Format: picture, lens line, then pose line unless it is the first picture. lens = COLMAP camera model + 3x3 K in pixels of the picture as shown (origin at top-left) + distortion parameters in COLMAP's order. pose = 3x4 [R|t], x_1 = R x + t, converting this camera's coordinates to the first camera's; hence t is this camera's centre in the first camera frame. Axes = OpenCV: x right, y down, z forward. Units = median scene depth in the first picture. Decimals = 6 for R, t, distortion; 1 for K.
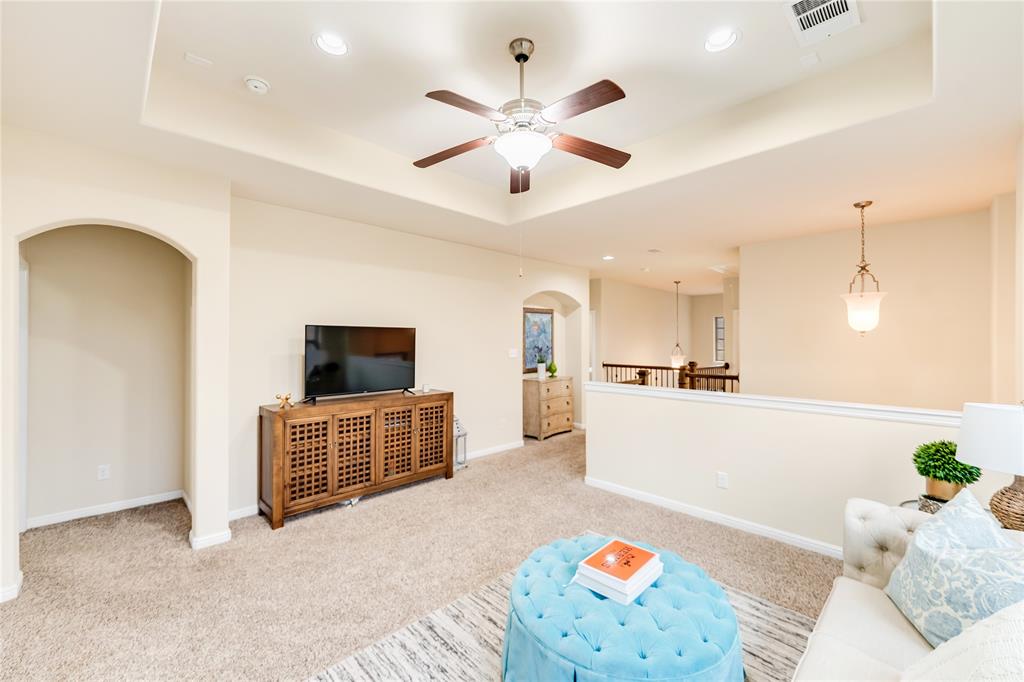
lens RADIAL K [[411.8, 0, 508.7], [0, 411.8, 341.9], [0, 0, 1]] dist [-0.001620, 0.000007]
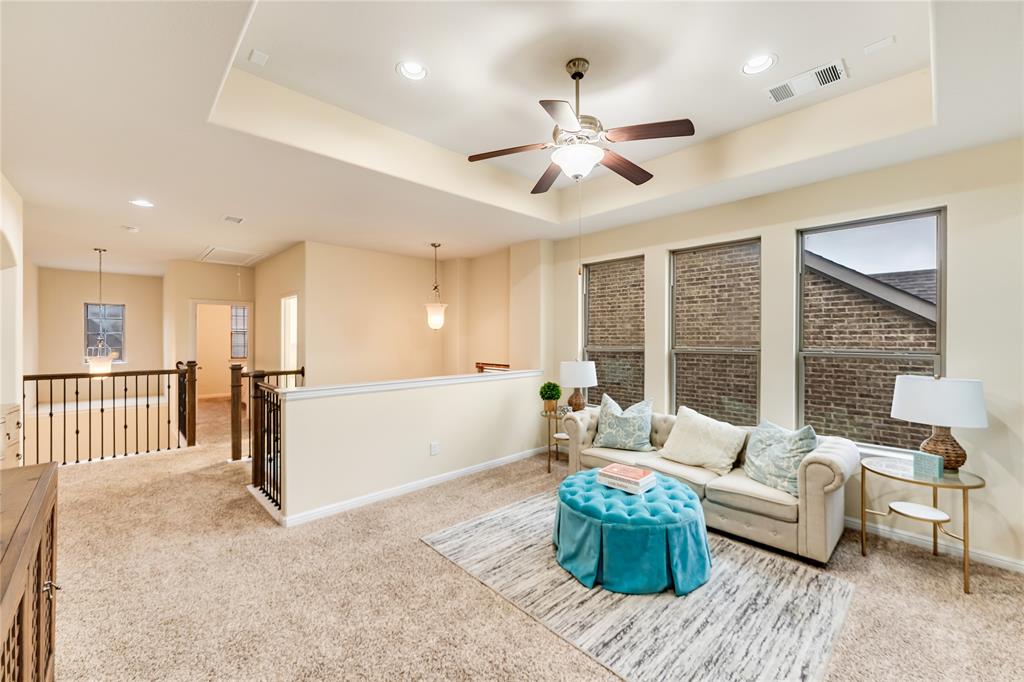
lens RADIAL K [[411.8, 0, 510.4], [0, 411.8, 339.7], [0, 0, 1]] dist [-0.001620, 0.000007]
pose [[0.008735, -0.006311, 0.999942, -1.097571], [0.000054, 0.999980, 0.006311, 0.006906], [-0.999962, -0.000001, 0.008735, 1.194251]]
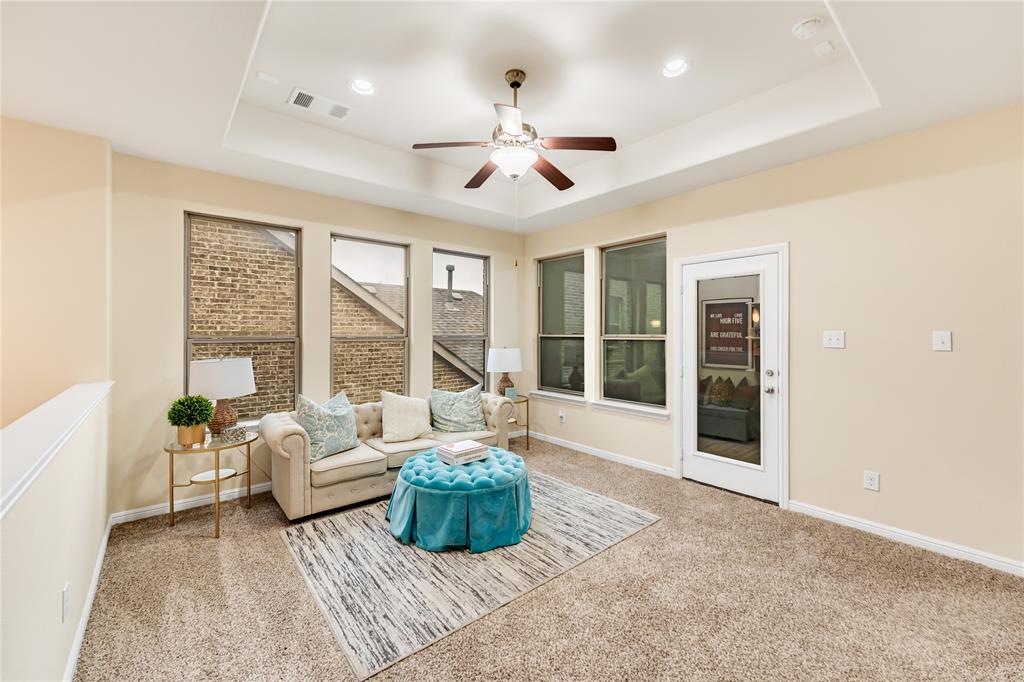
lens RADIAL K [[411.8, 0, 514.0], [0, 411.8, 331.3], [0, 0, 1]] dist [-0.001620, 0.000007]
pose [[-0.998238, -0.001772, 0.059305, -0.037647], [-0.001862, 0.999997, -0.001457, 0.038657], [-0.059303, -0.001564, -0.998239, 2.262190]]
